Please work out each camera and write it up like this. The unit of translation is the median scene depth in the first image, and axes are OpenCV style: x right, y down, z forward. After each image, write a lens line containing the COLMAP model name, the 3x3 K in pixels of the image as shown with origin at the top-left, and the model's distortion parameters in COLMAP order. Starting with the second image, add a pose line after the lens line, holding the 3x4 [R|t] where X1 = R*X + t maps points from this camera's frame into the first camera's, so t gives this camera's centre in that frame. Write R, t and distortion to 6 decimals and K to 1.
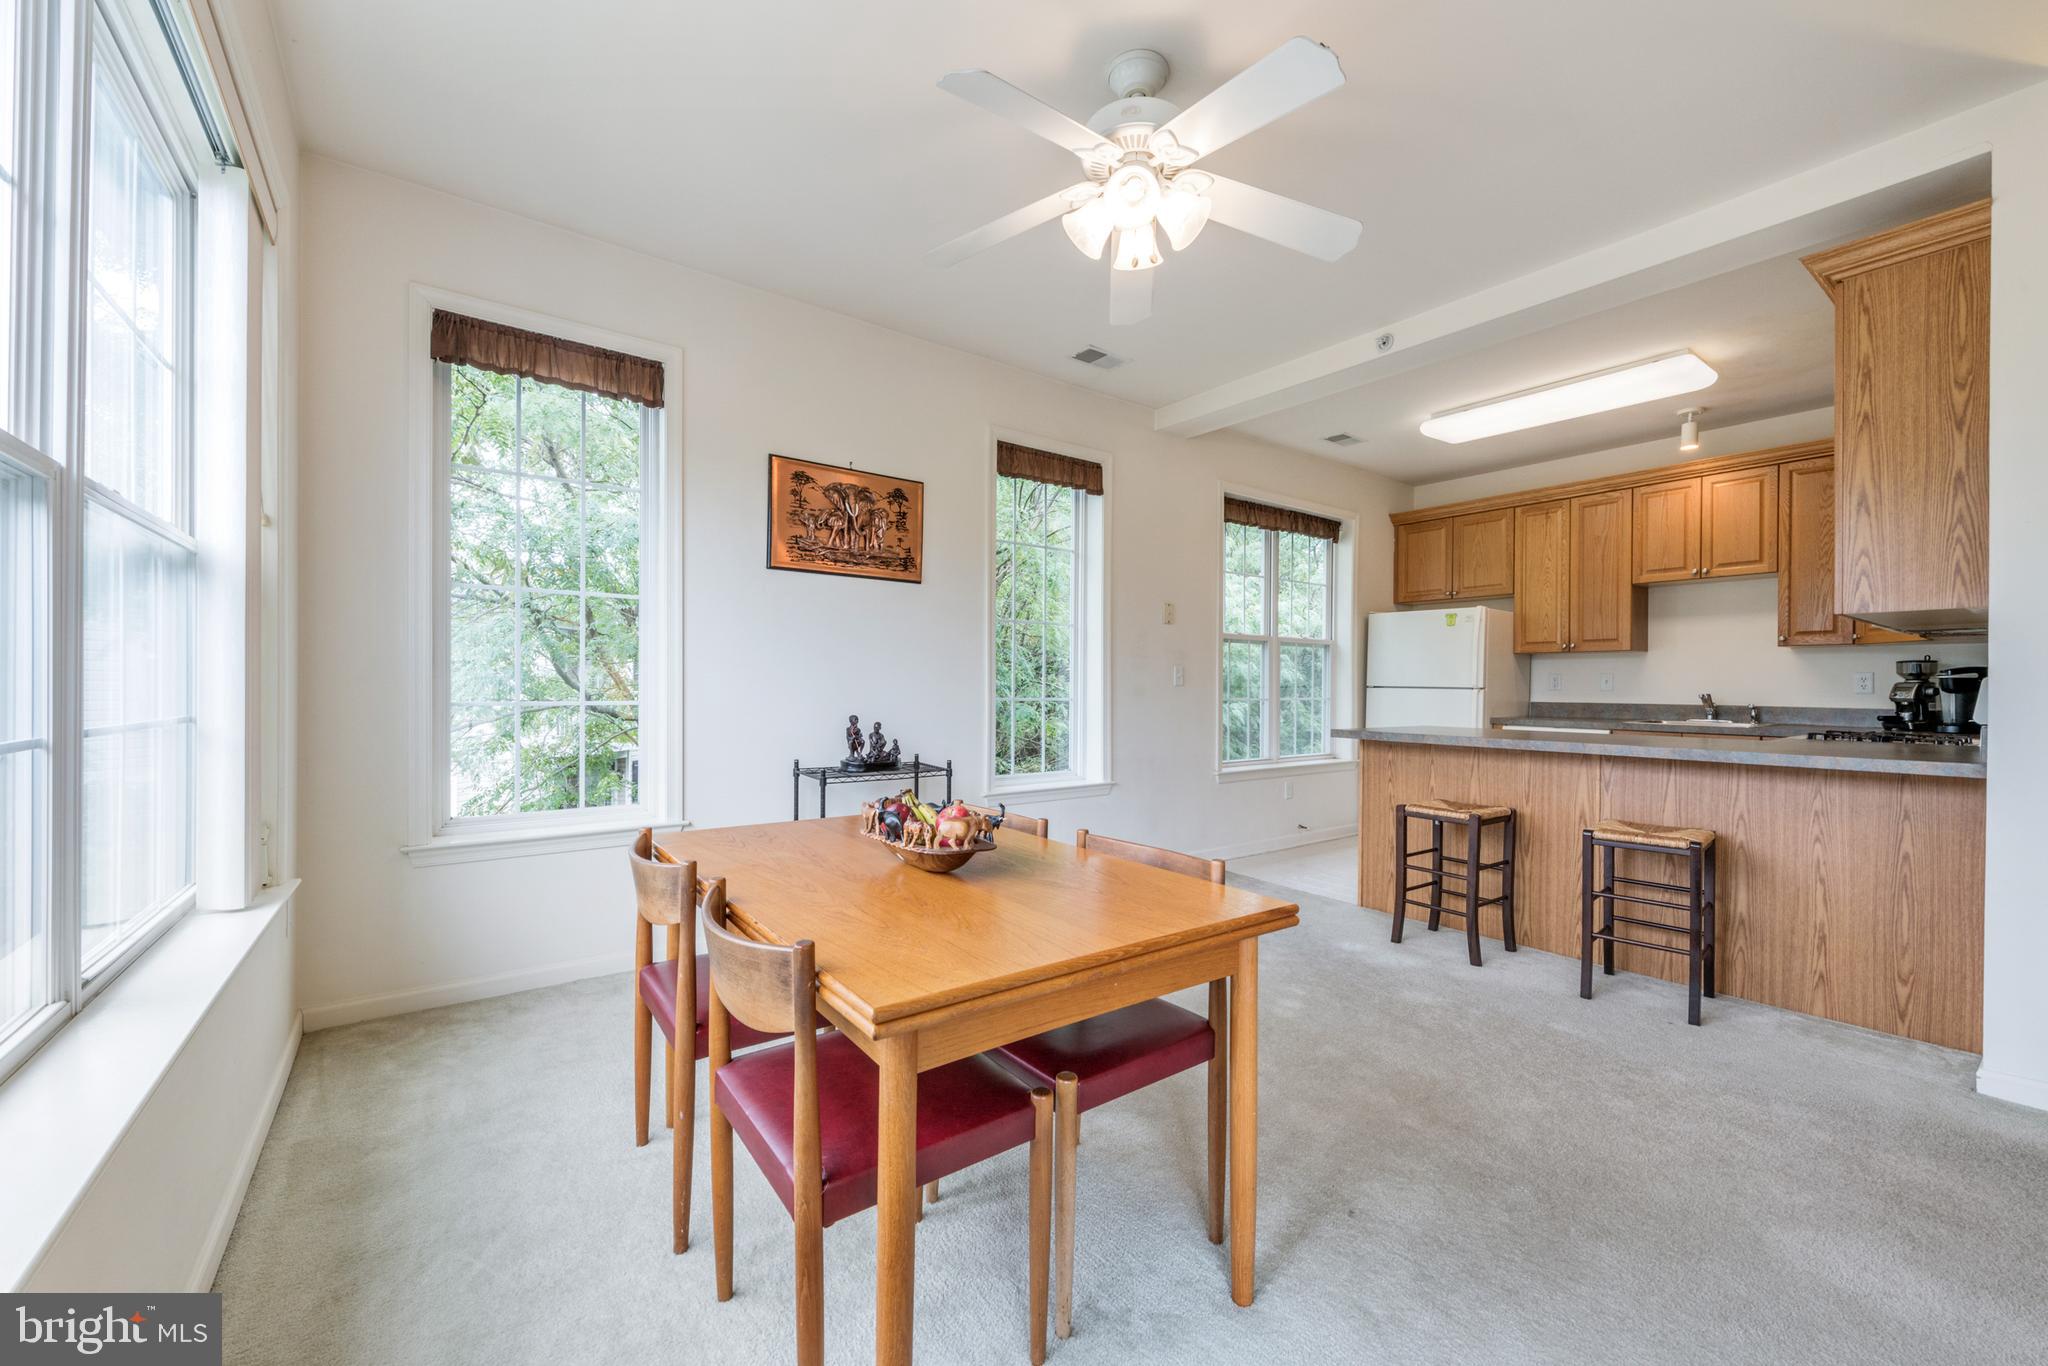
lens RADIAL K [[797.2, 0, 1029.1], [0, 797.2, 685.8], [0, 0, 1]] dist [0.001191, -0.000609]
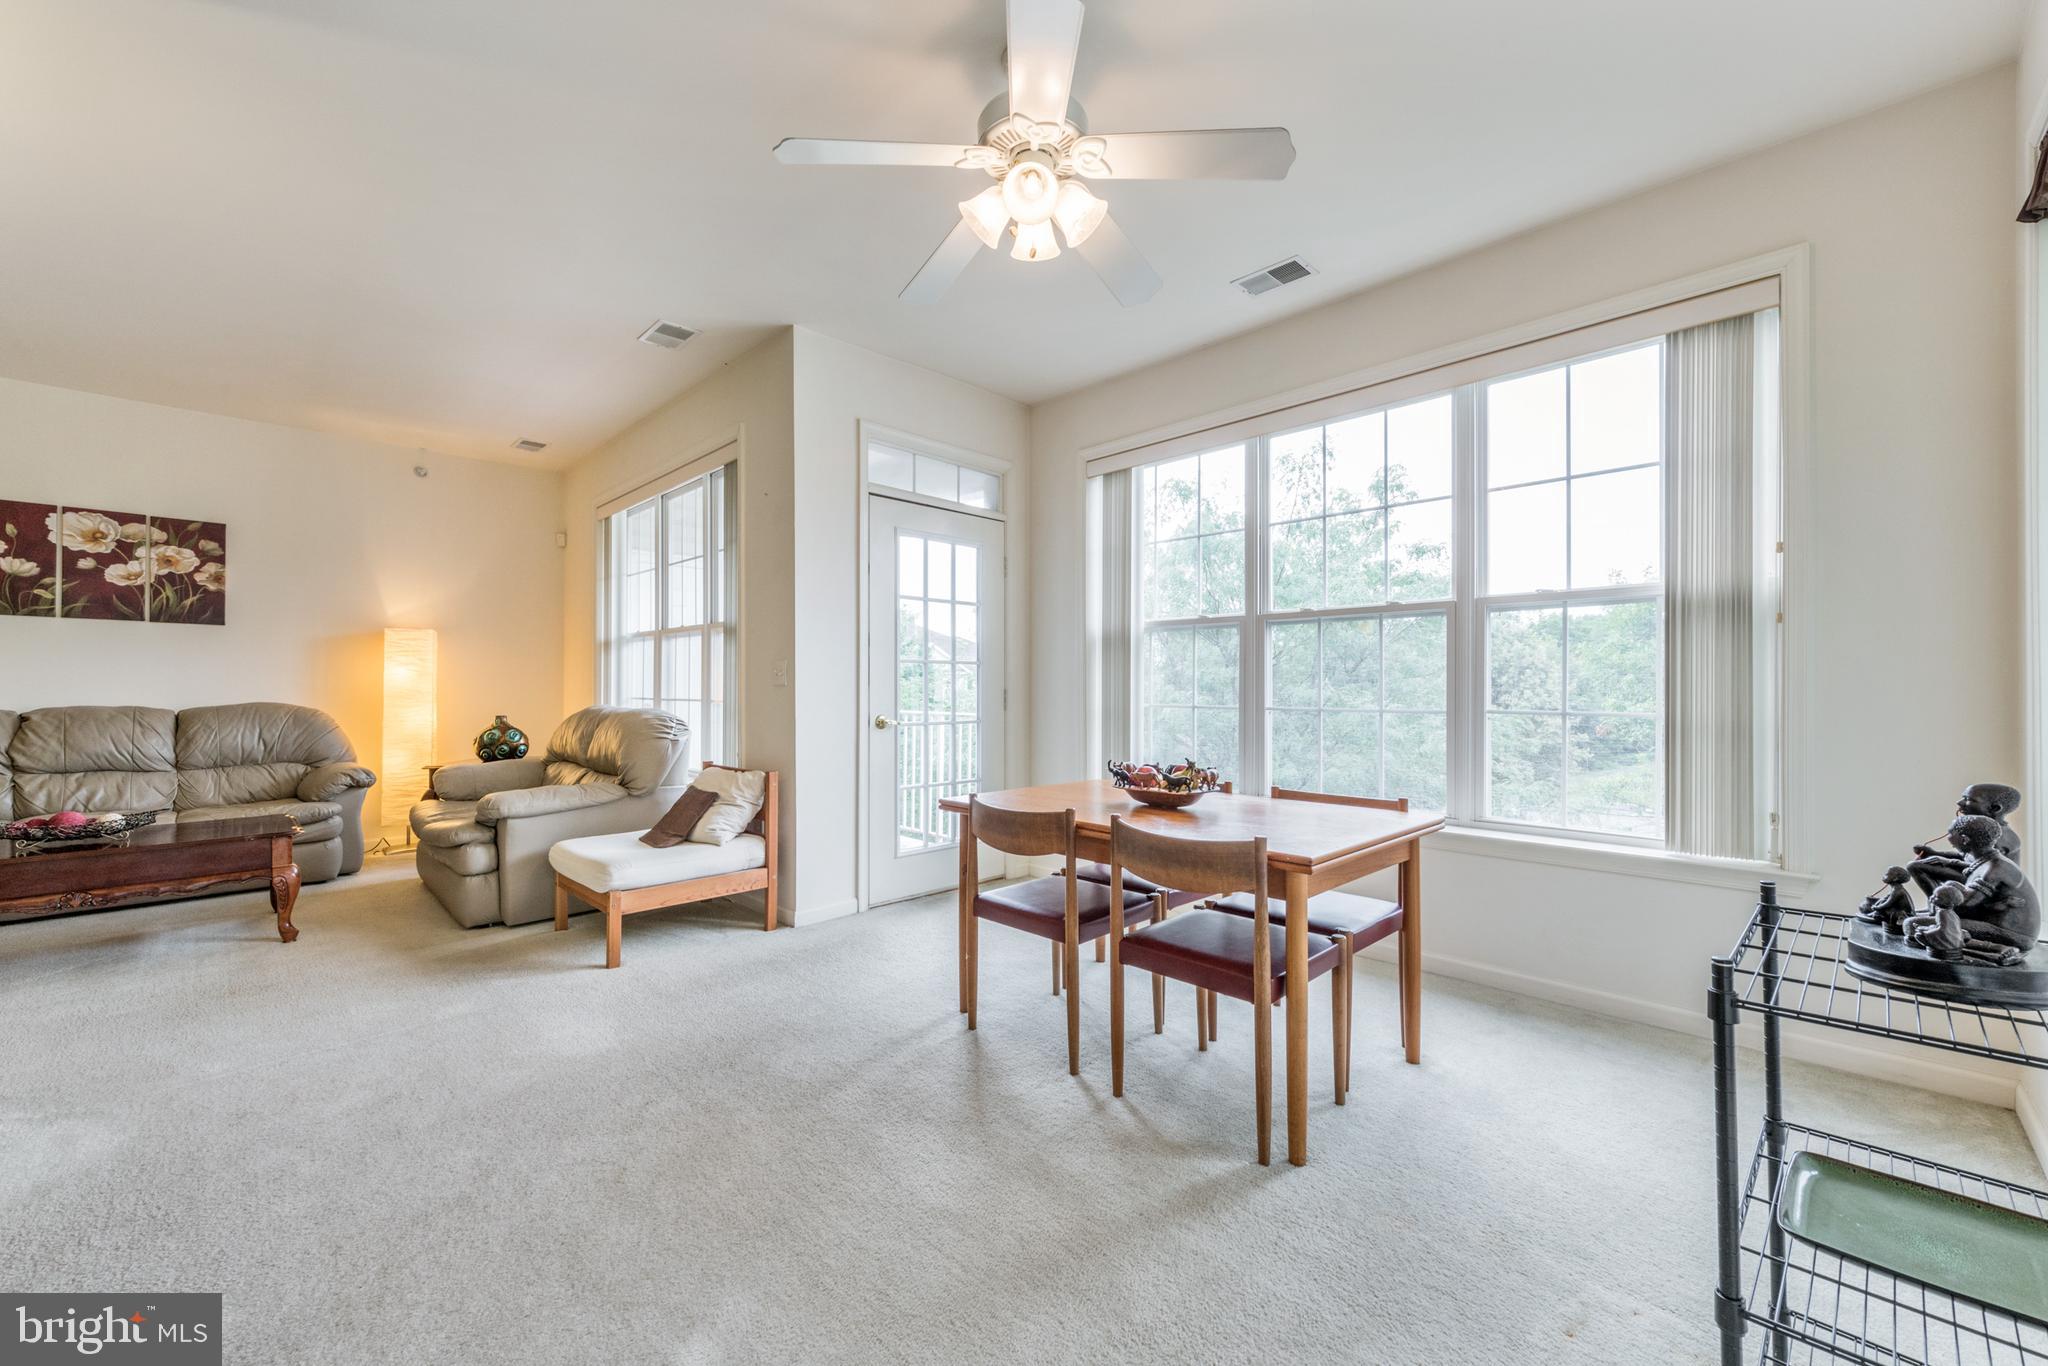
lens RADIAL K [[797.2, 0, 1029.1], [0, 797.2, 685.8], [0, 0, 1]] dist [0.001191, -0.000609]
pose [[-0.991975, -0.011010, -0.125952, 0.139654], [-0.010180, 0.999922, -0.007232, 0.006359], [0.126022, -0.005892, -0.992010, 1.006616]]
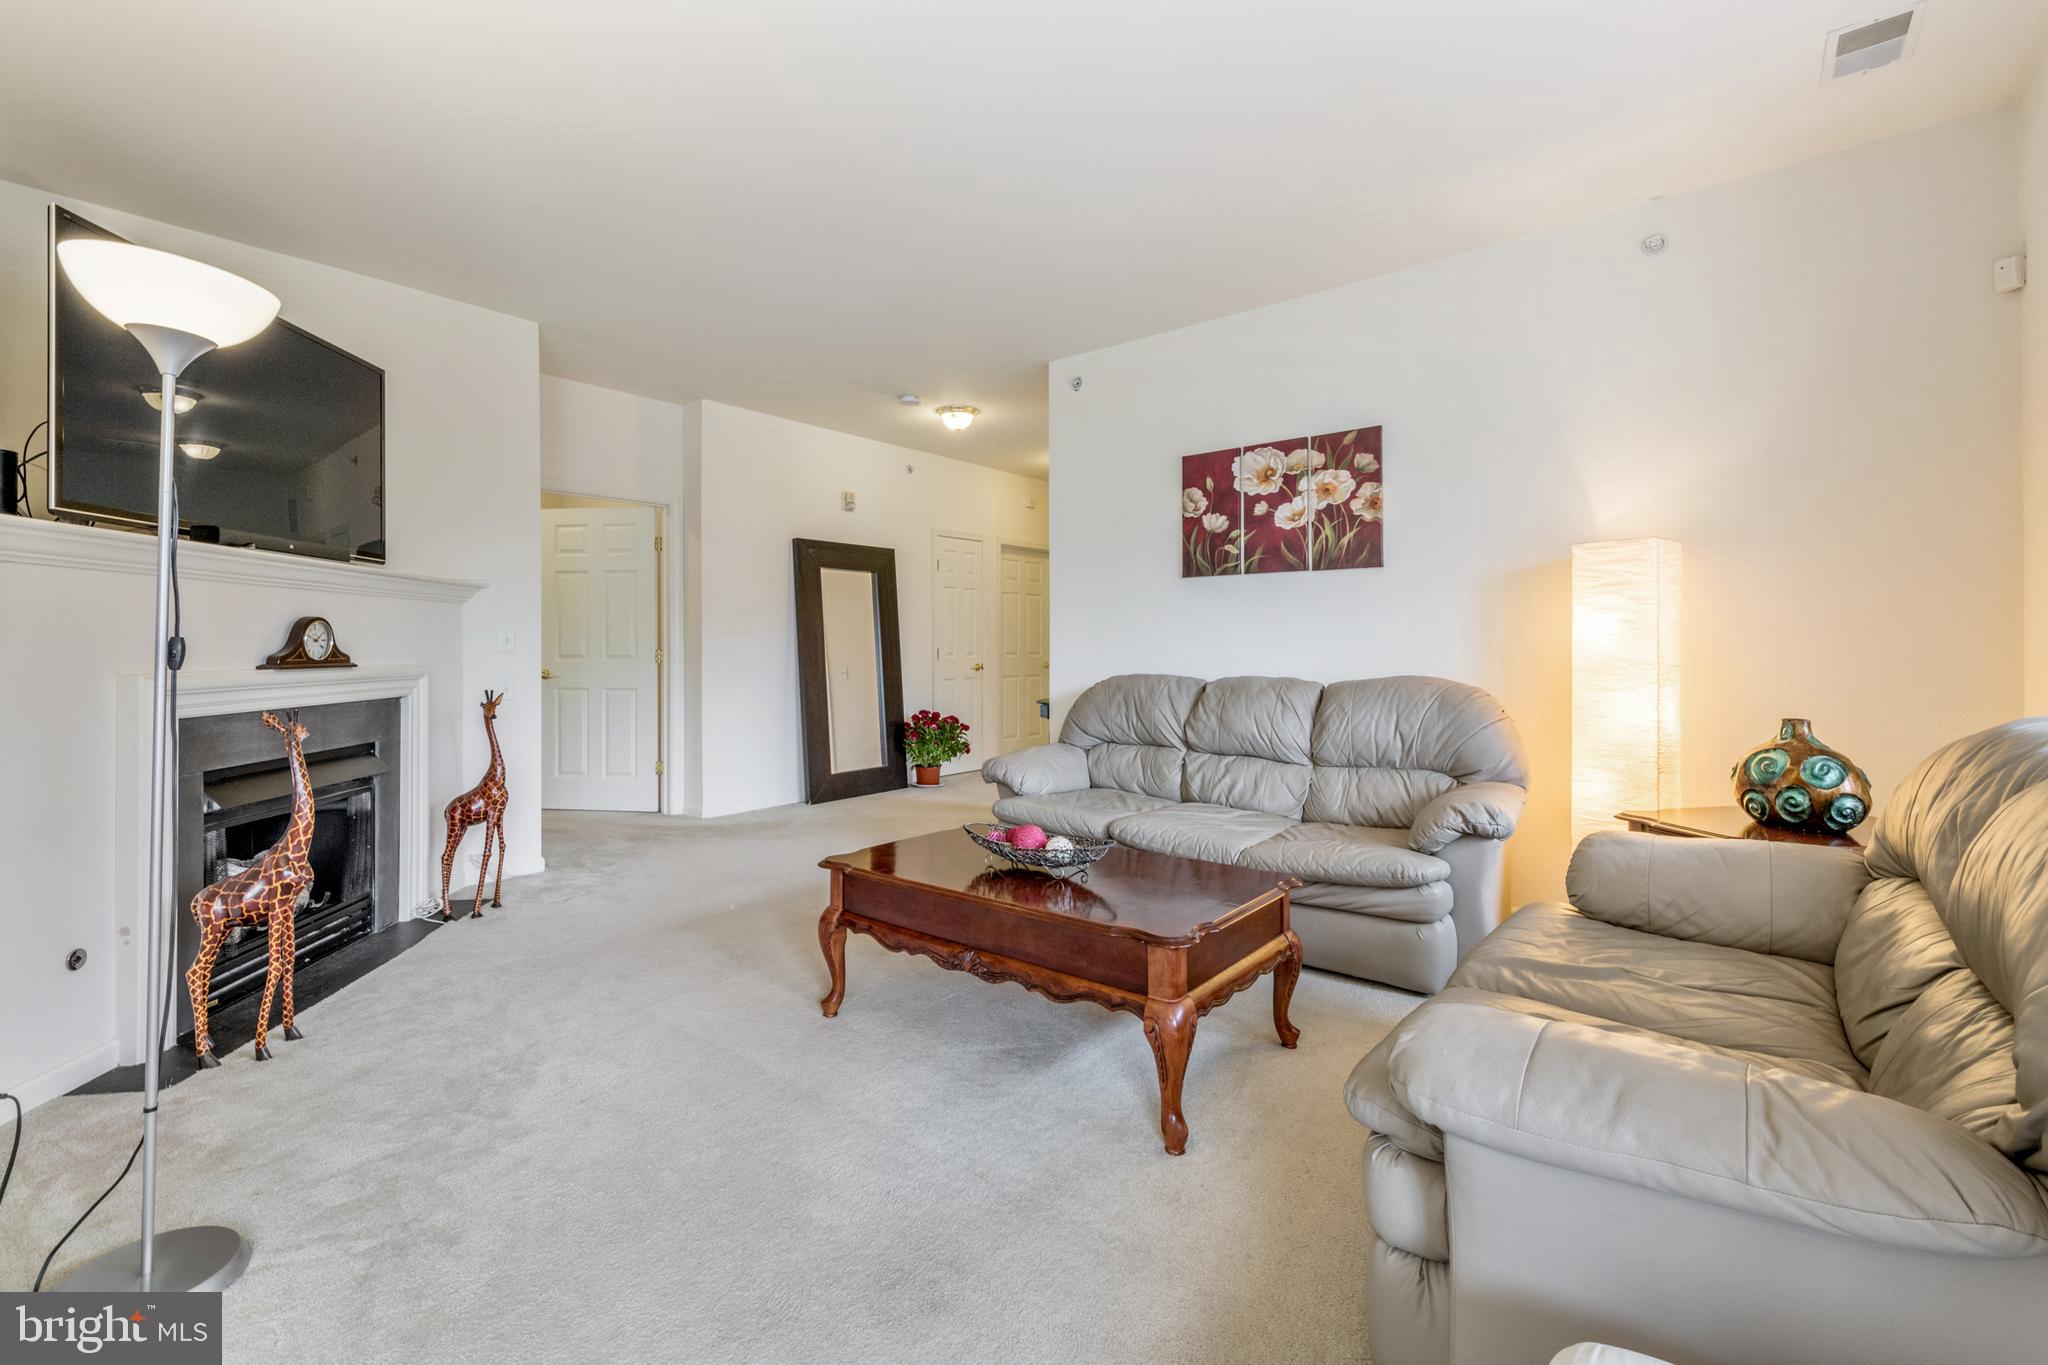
lens RADIAL K [[866.9, 0, 1005.3], [0, 866.9, 647.1], [0, 0, 1]] dist [-0.000056, -0.000007]
pose [[-0.213464, -0.004796, 0.976939, 0.359531], [0.000863, 0.999987, 0.005098, 0.000367], [-0.976951, 0.001932, -0.213457, 0.270177]]
